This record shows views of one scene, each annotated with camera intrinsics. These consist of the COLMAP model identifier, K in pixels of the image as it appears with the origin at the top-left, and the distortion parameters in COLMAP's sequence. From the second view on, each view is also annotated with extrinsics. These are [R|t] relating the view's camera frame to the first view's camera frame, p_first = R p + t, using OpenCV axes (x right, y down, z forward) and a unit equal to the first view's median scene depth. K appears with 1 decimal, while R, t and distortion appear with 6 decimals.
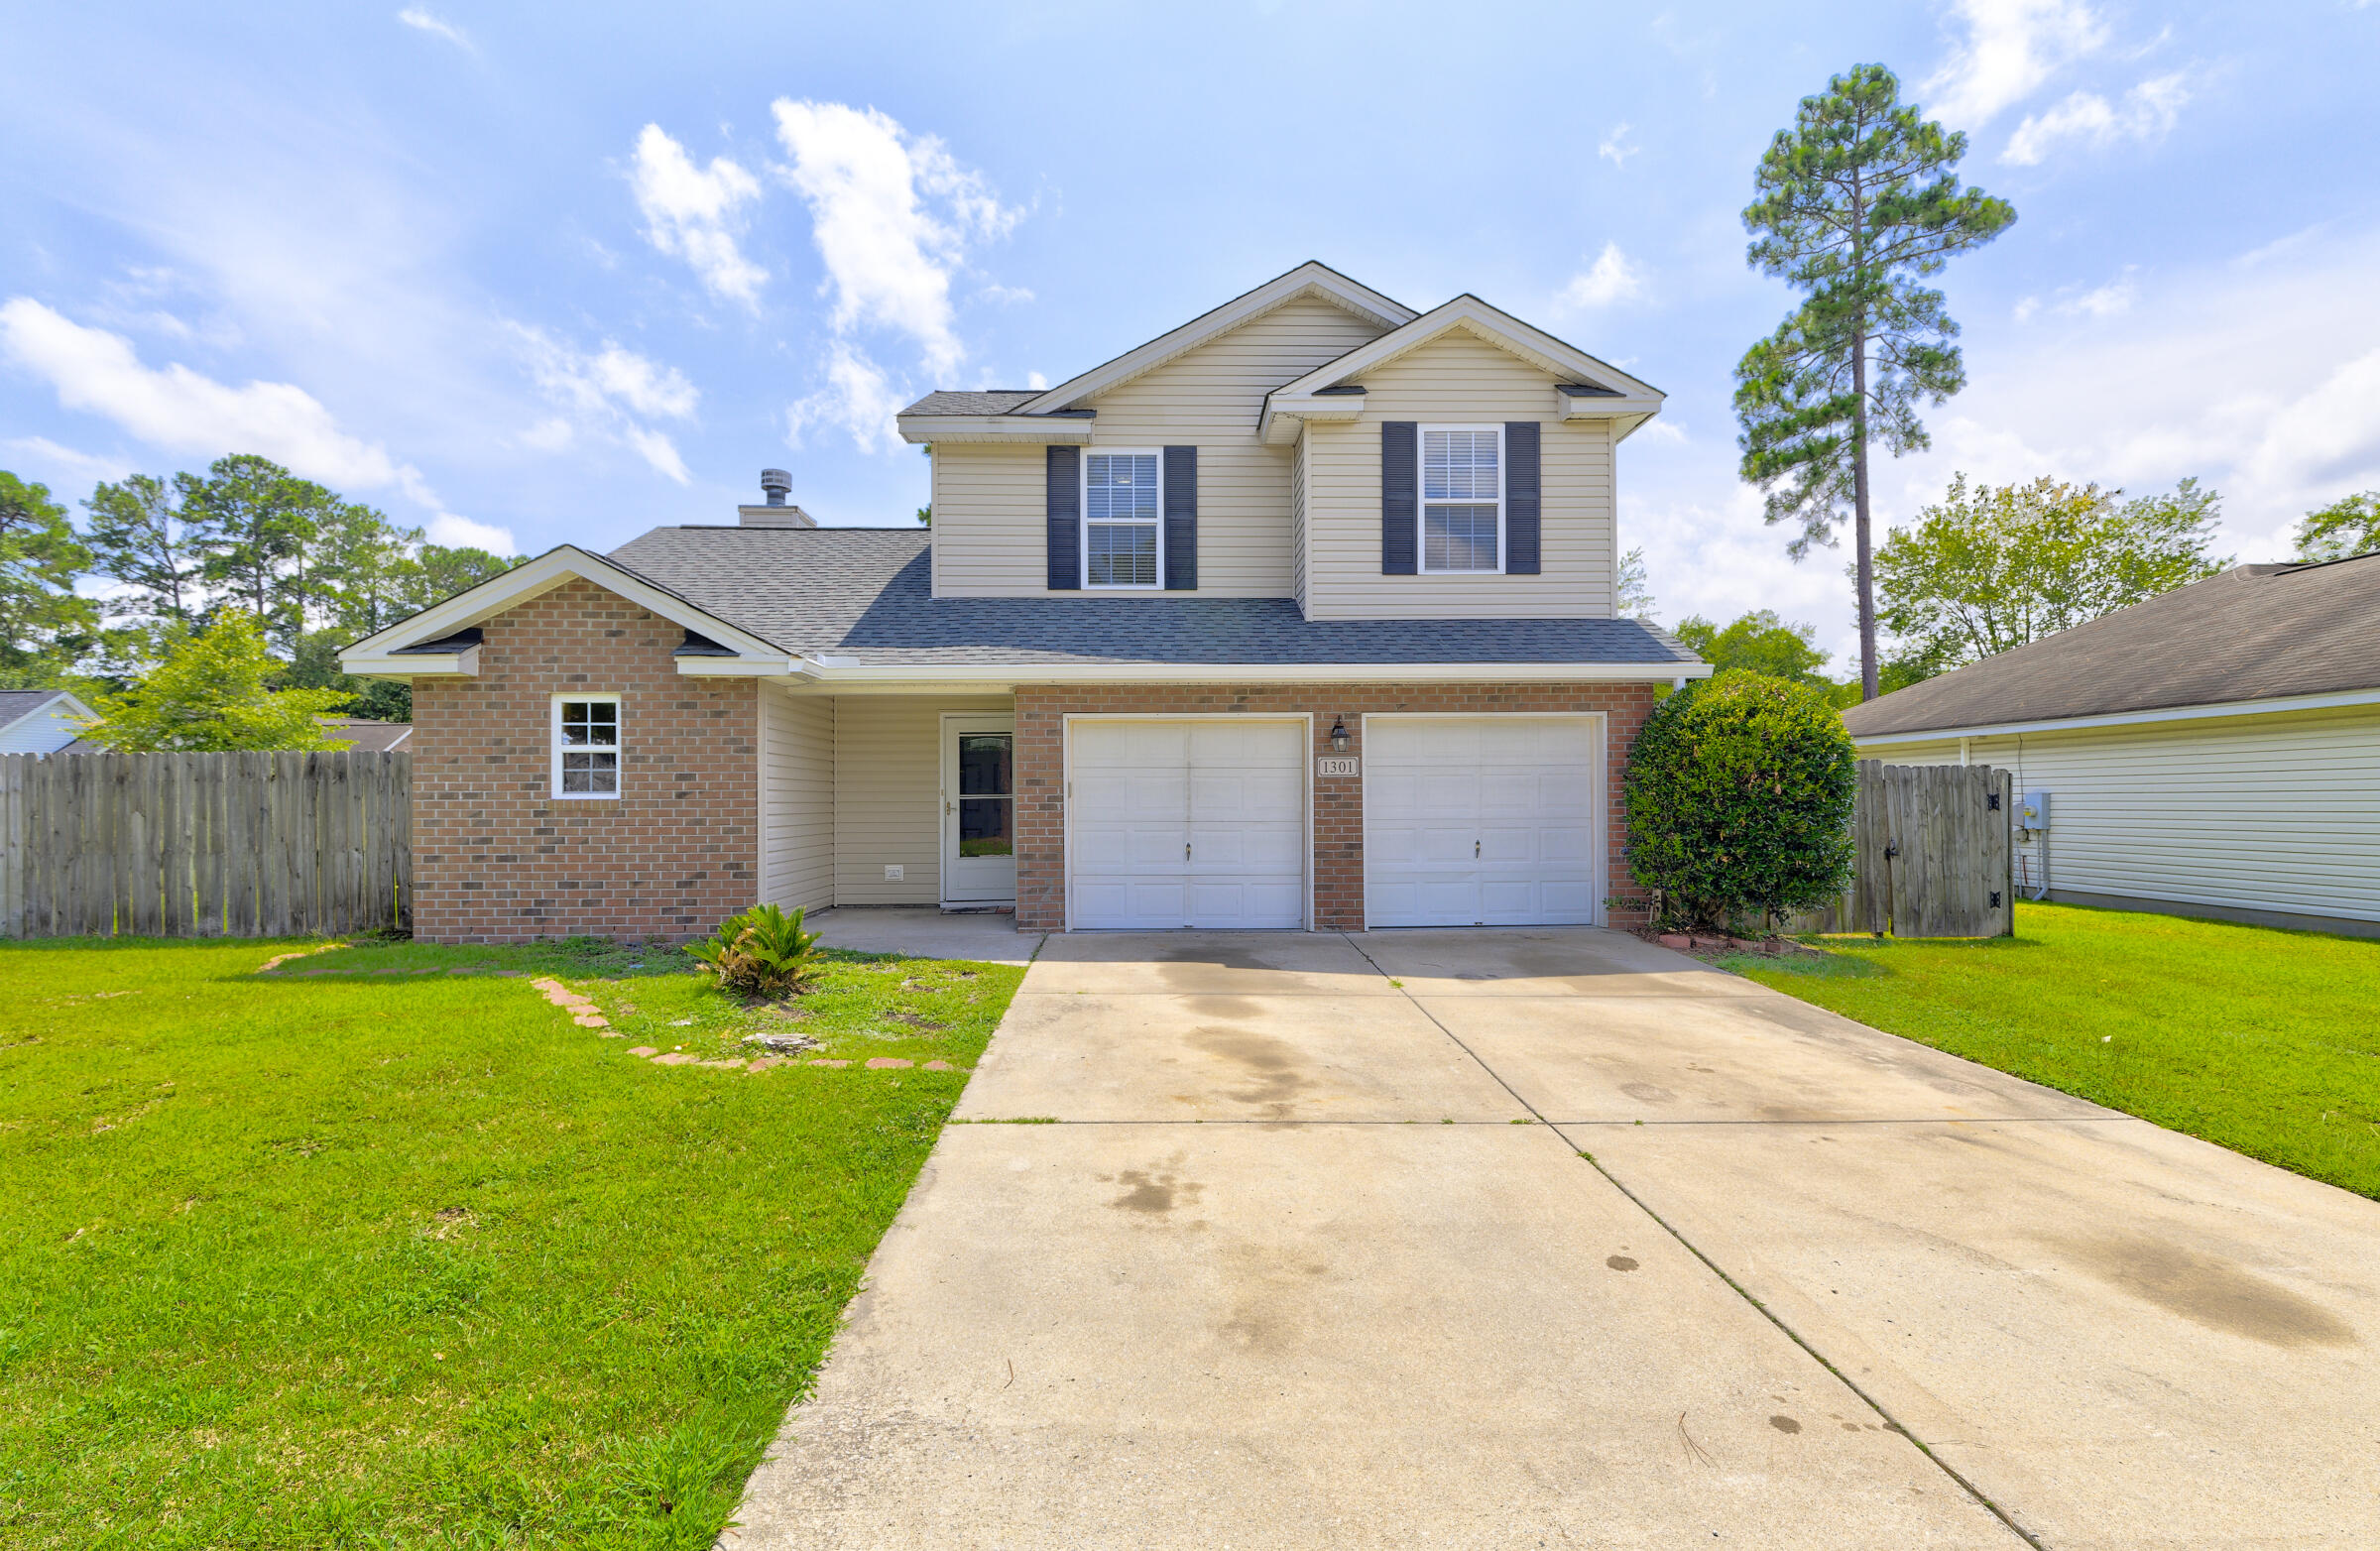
lens RADIAL K [[998.4, 0, 1185.5], [0, 998.4, 788.2], [0, 0, 1]] dist [-0.001265, -0.000263]
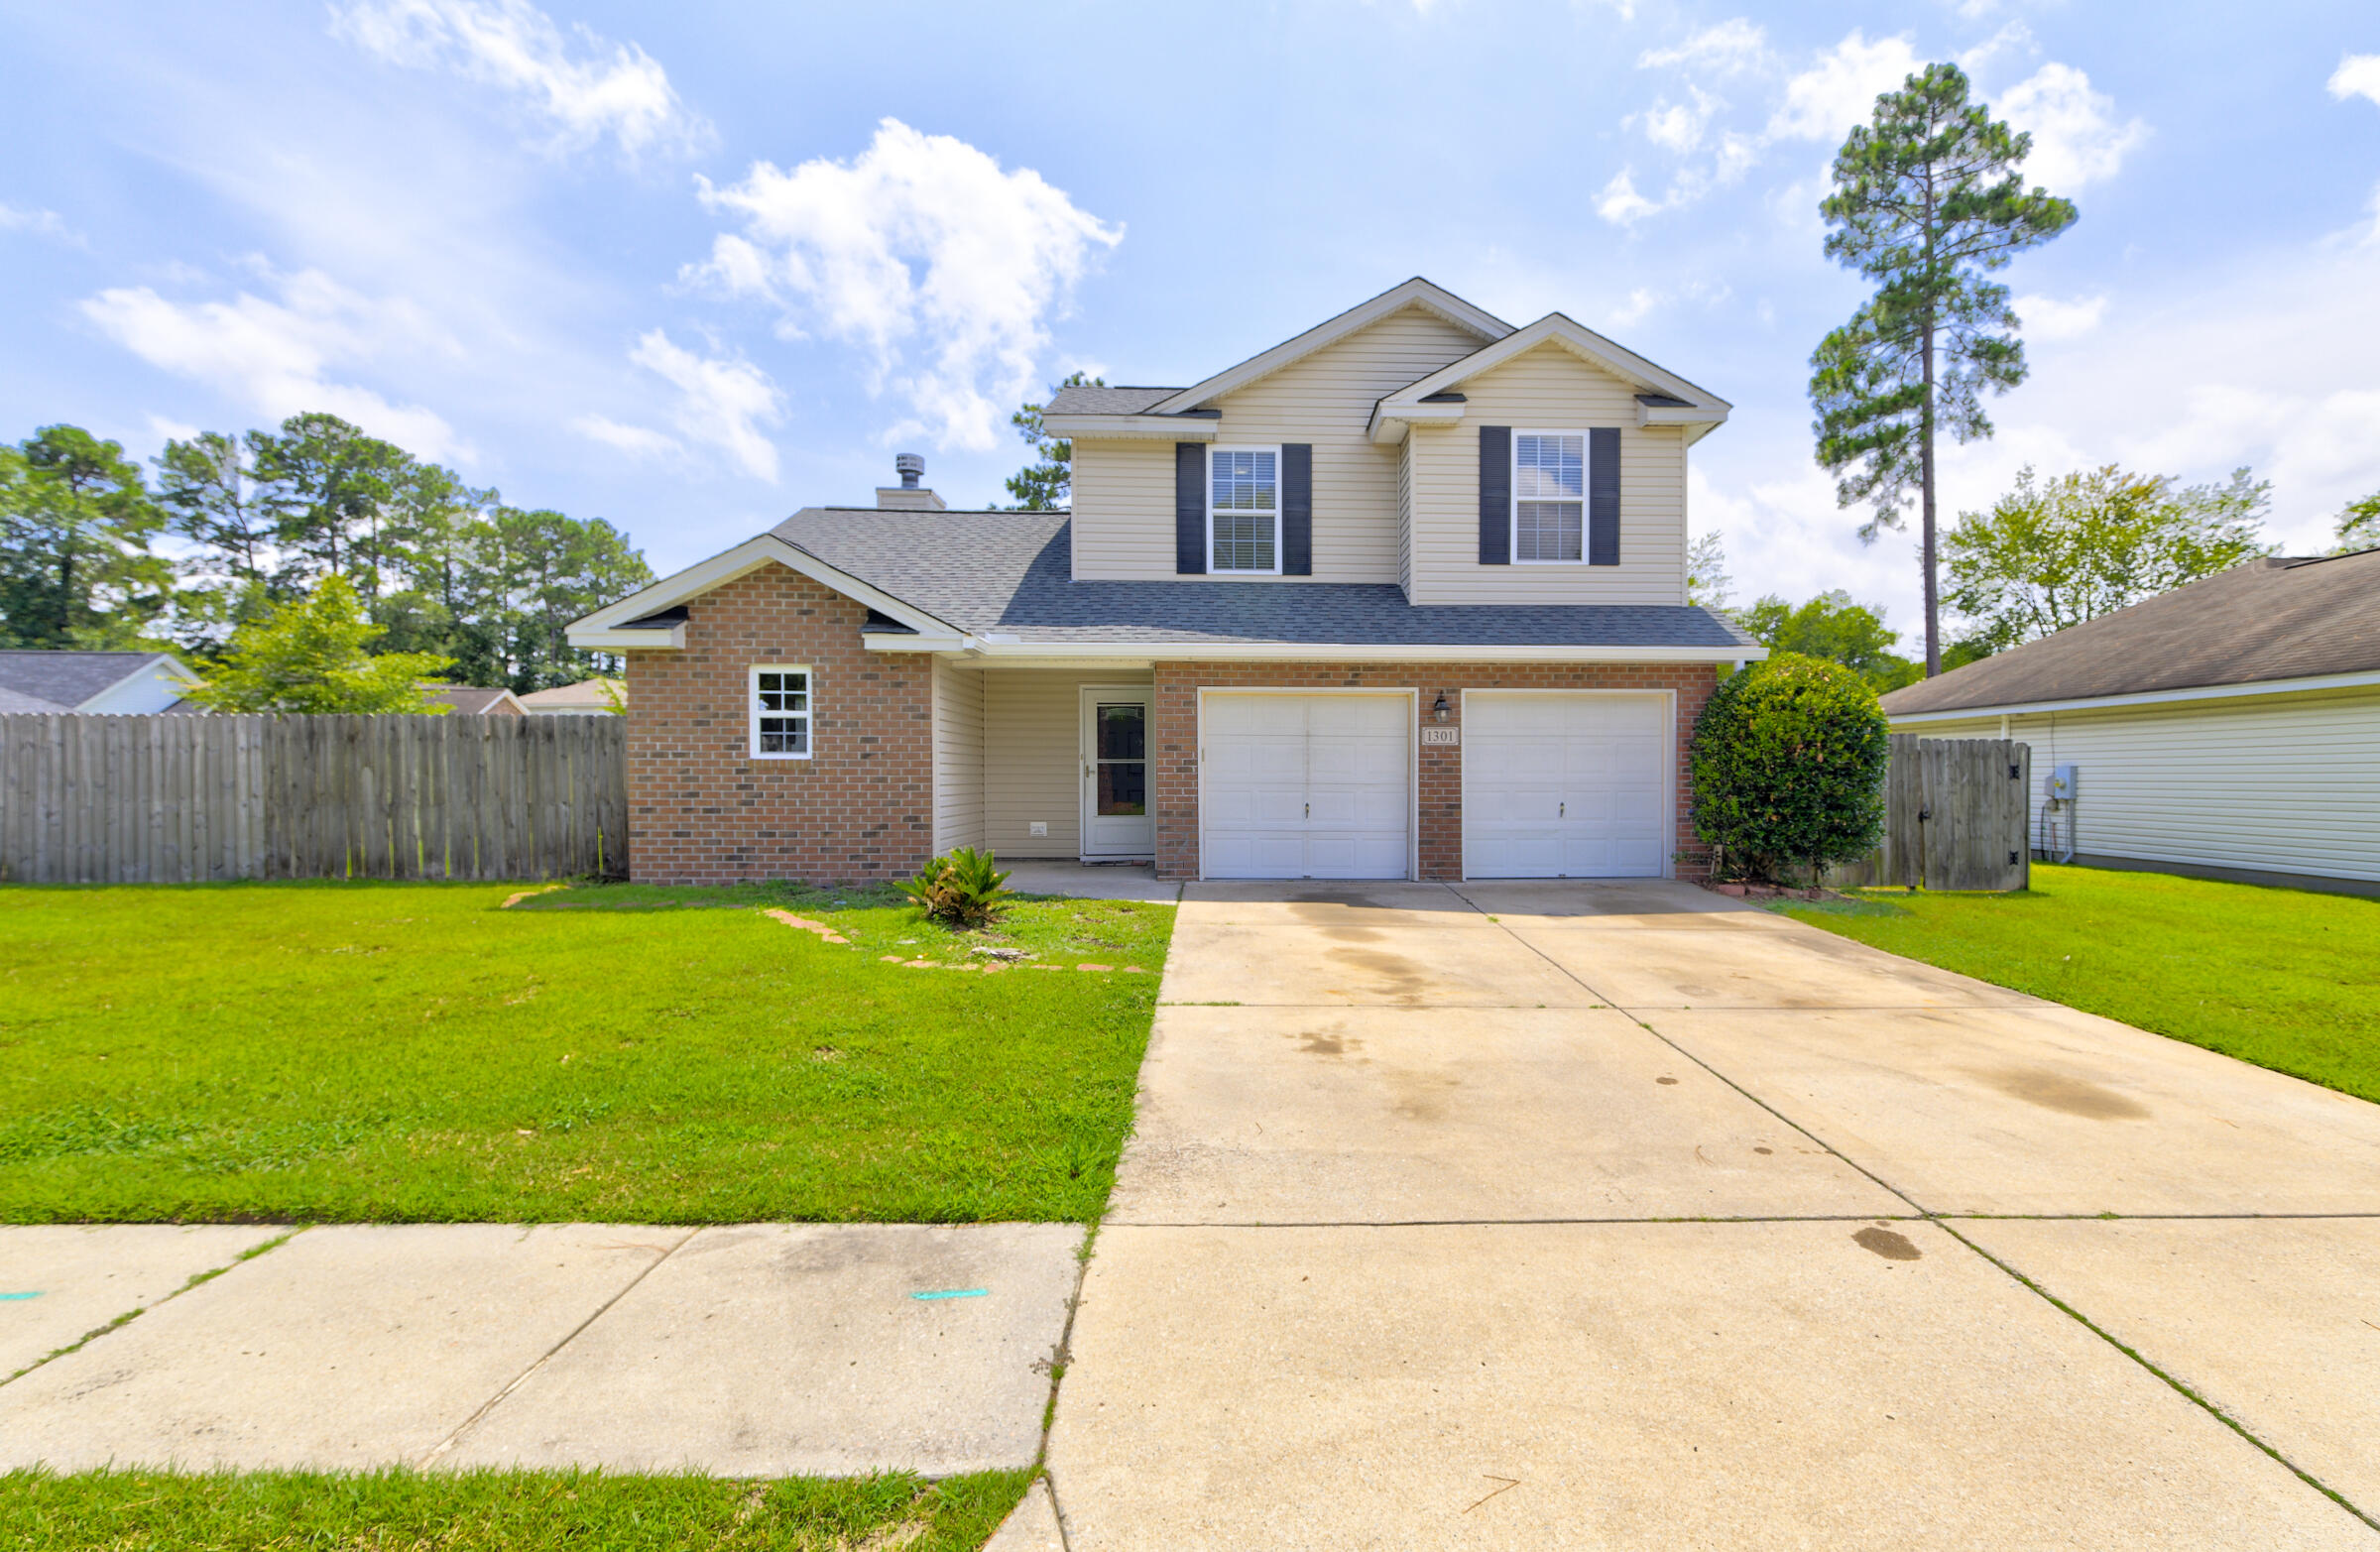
lens RADIAL K [[1090.6, 0, 1268.6], [0, 1090.6, 777.7], [0, 0, 1]] dist [0.001675, 0.000149]
pose [[0.999573, 0.006618, 0.028463, -0.070500], [-0.006931, 0.999916, 0.010910, 0.012859], [-0.028388, -0.011102, 0.999535, -0.213232]]
